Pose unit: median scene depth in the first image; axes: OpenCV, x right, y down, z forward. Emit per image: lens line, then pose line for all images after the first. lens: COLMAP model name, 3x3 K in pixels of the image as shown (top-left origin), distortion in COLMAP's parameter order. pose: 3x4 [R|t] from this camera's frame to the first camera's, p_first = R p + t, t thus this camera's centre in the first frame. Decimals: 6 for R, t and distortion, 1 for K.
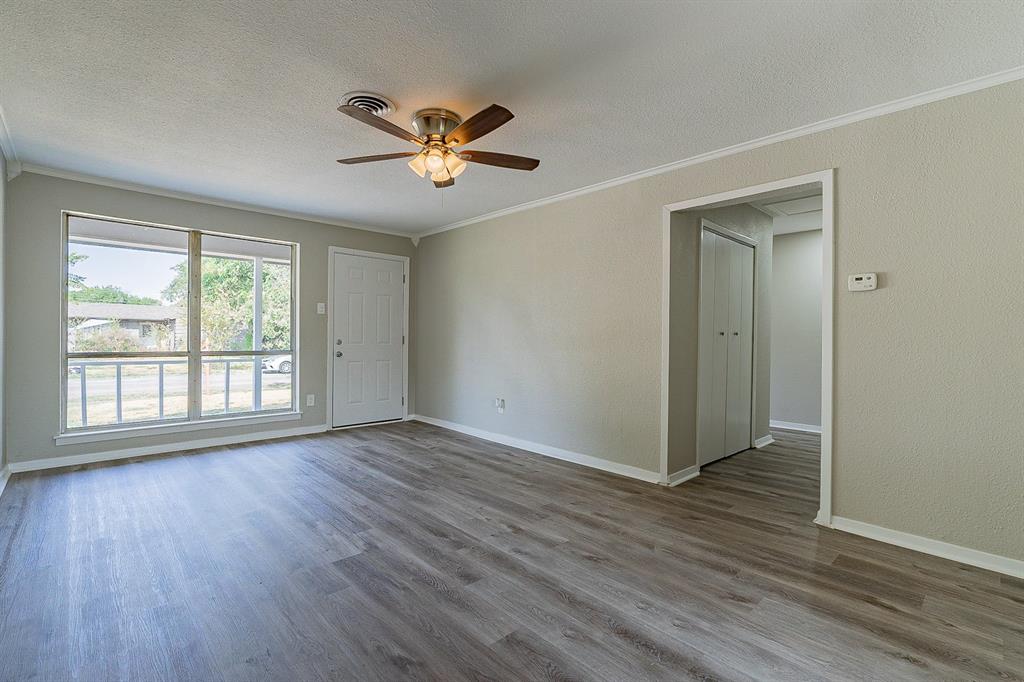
lens RADIAL K [[468.4, 0, 512.0], [0, 468.4, 341.0], [0, 0, 1]] dist [0.000329, 0.001471]
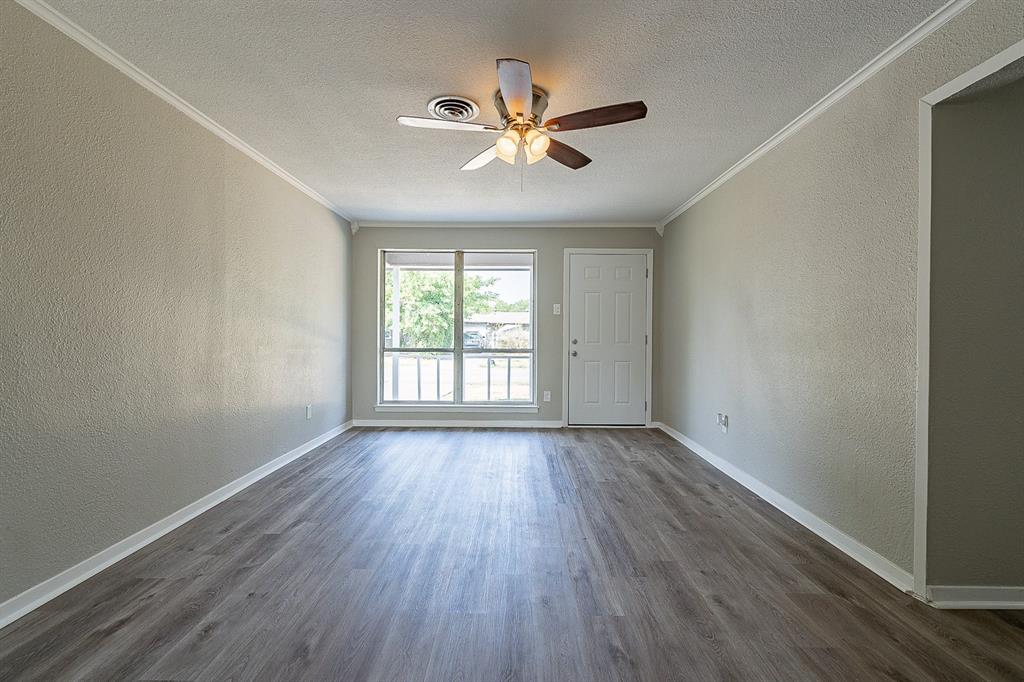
lens RADIAL K [[468.4, 0, 512.0], [0, 468.4, 341.0], [0, 0, 1]] dist [0.000329, 0.001471]
pose [[0.721068, 0.004043, -0.692852, 0.275978], [-0.004463, 0.999989, 0.001190, 0.000563], [0.692849, 0.002234, 0.721079, 0.198563]]
